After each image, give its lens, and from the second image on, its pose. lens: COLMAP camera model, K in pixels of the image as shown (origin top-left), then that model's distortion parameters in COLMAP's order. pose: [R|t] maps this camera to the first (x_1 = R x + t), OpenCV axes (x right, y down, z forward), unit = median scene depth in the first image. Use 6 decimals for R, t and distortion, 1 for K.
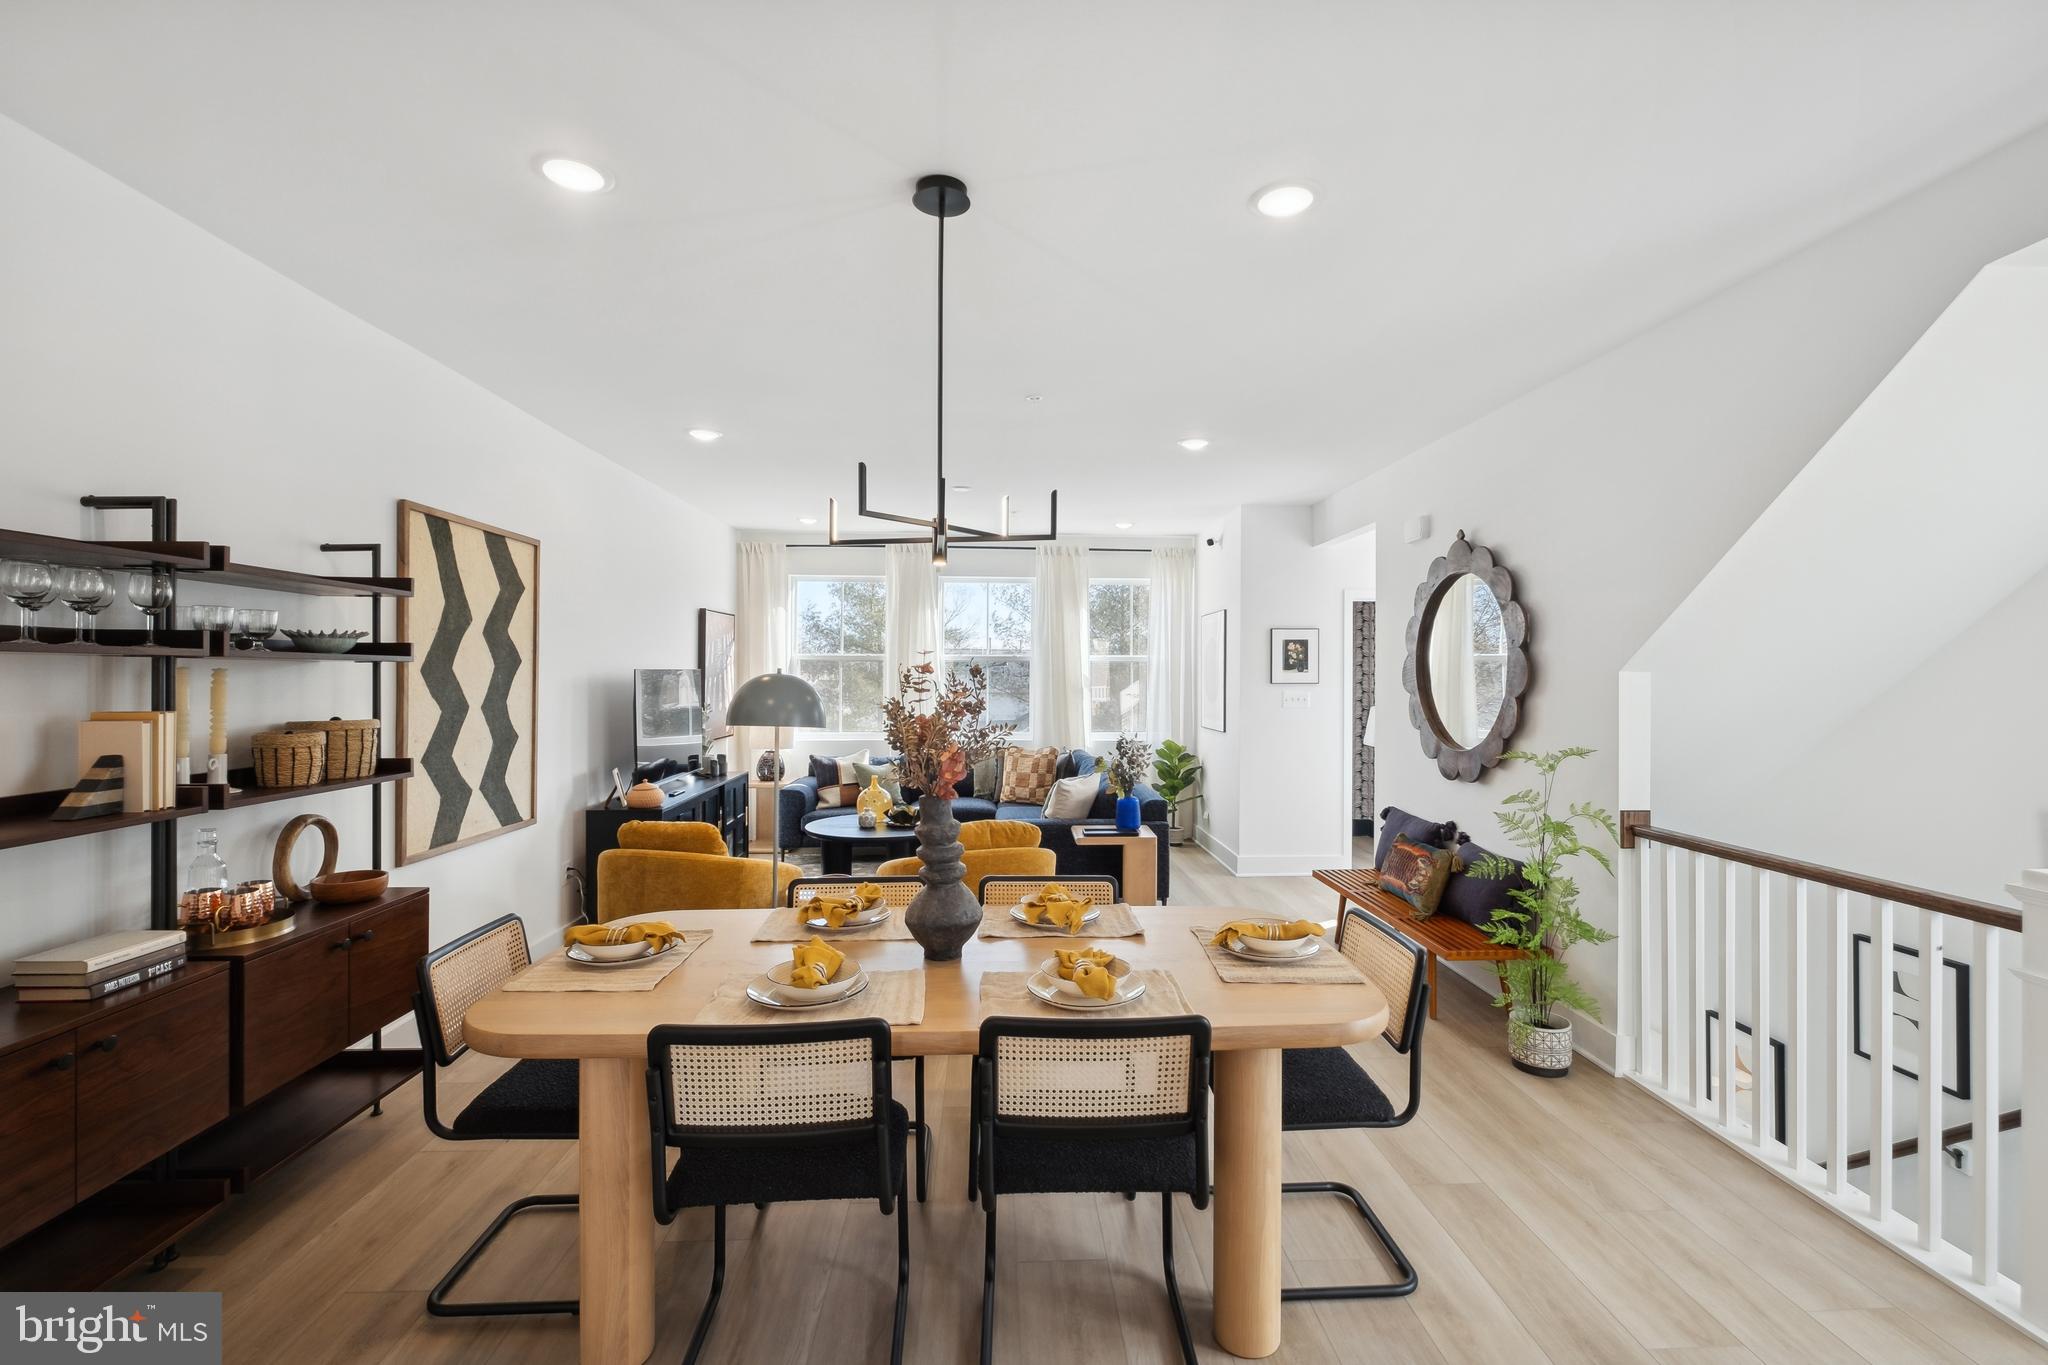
lens RADIAL K [[881.1, 0, 1026.5], [0, 881.1, 673.1], [0, 0, 1]] dist [-0.000343, 0.000006]
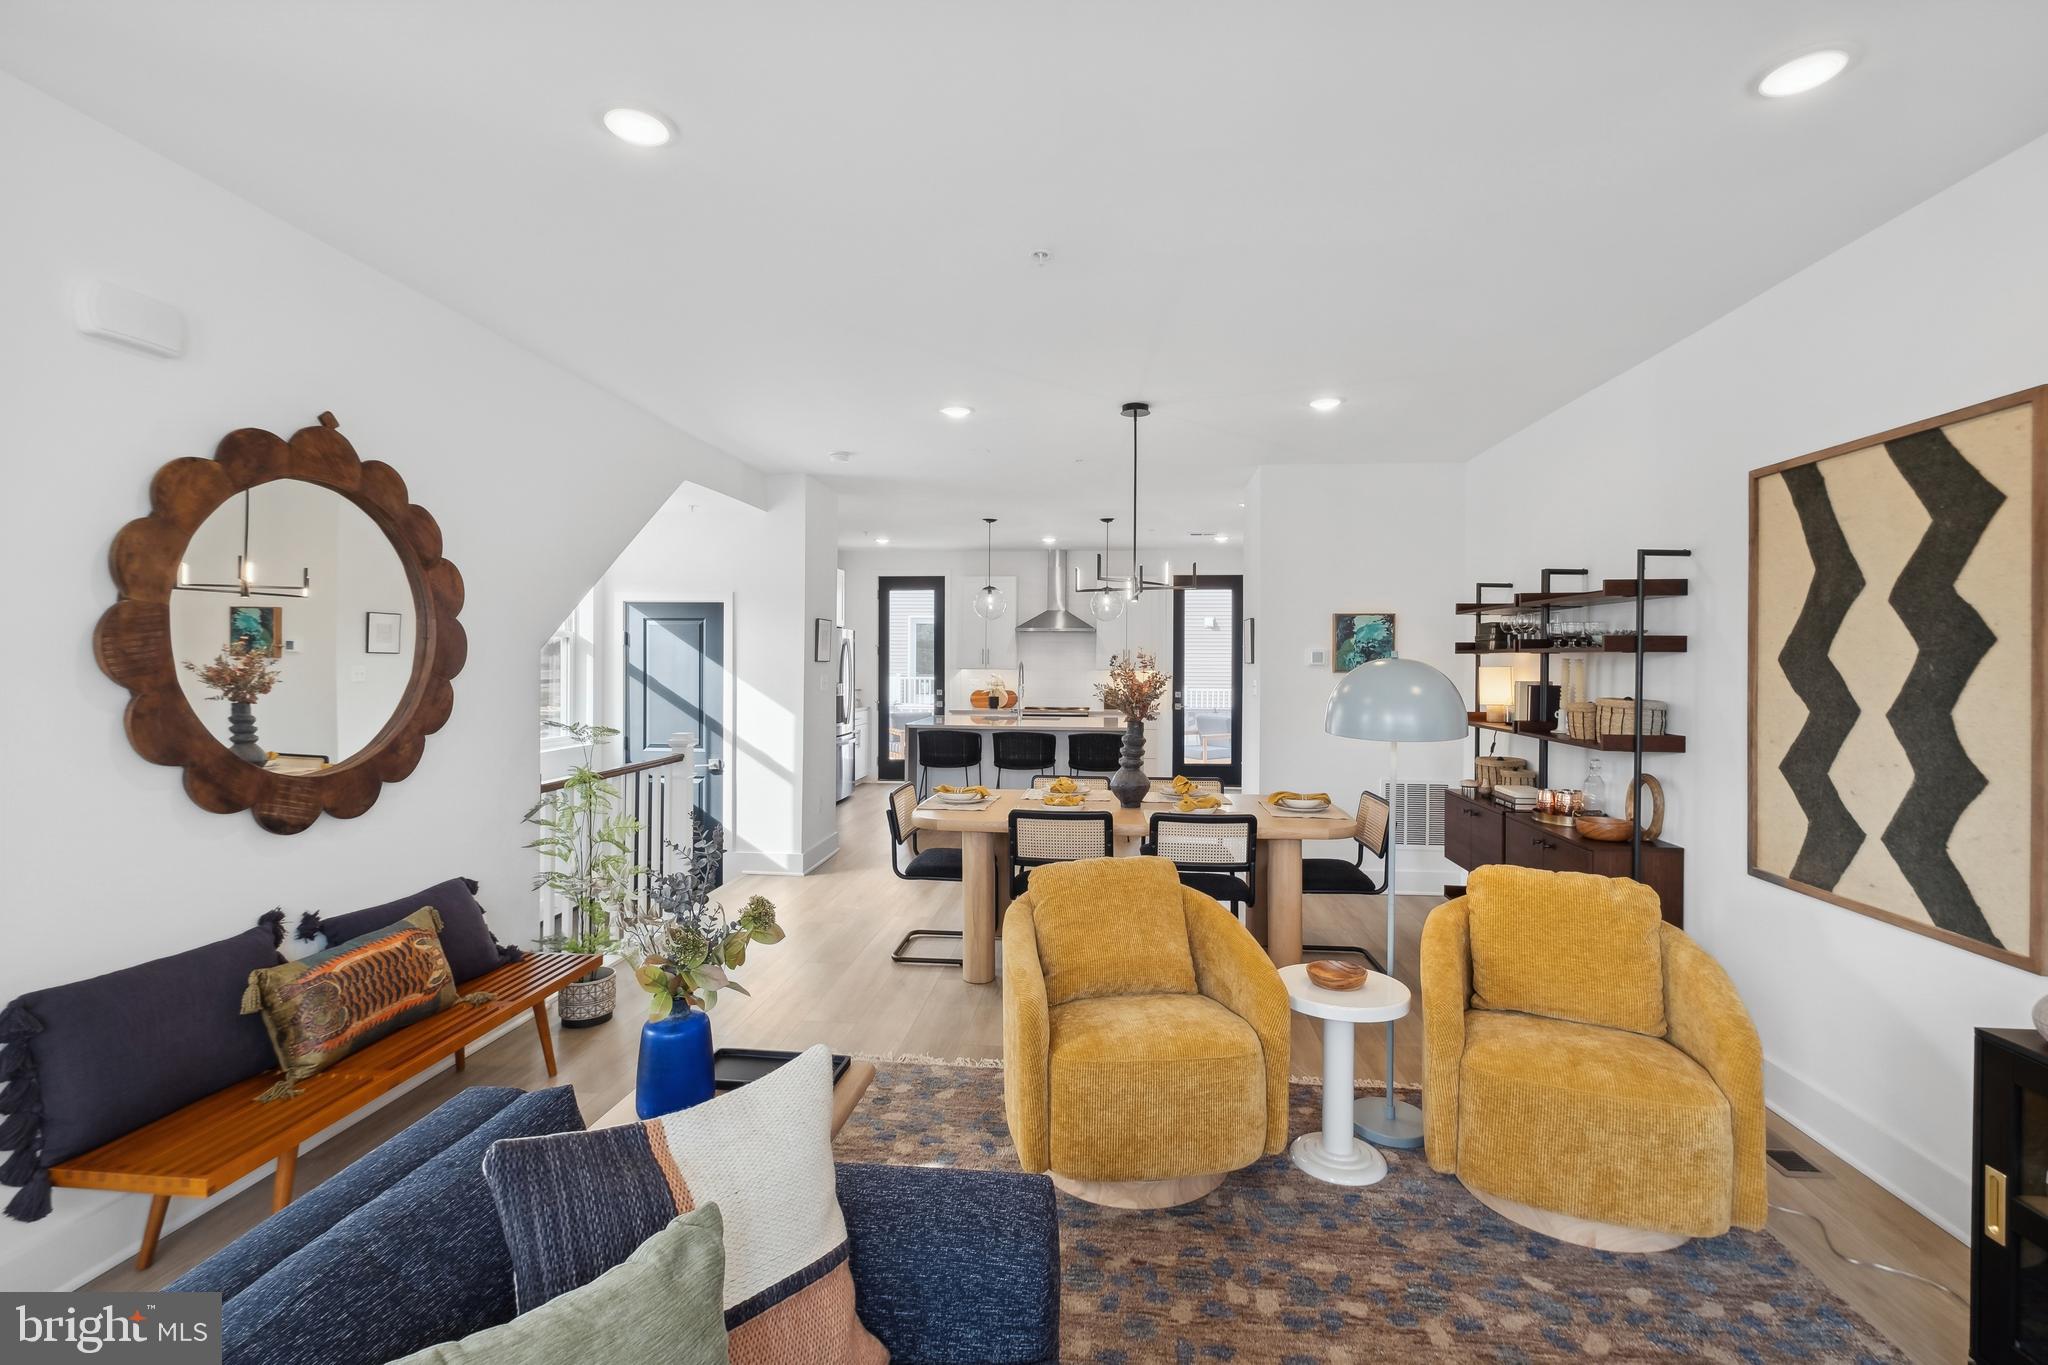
lens RADIAL K [[881.1, 0, 1026.5], [0, 881.1, 670.9], [0, 0, 1]] dist [-0.000343, 0.000006]
pose [[-0.989061, -0.011188, 0.147079, -0.088948], [-0.009285, 0.999864, 0.013624, 0.003510], [-0.147212, 0.012110, -0.989031, 1.770923]]
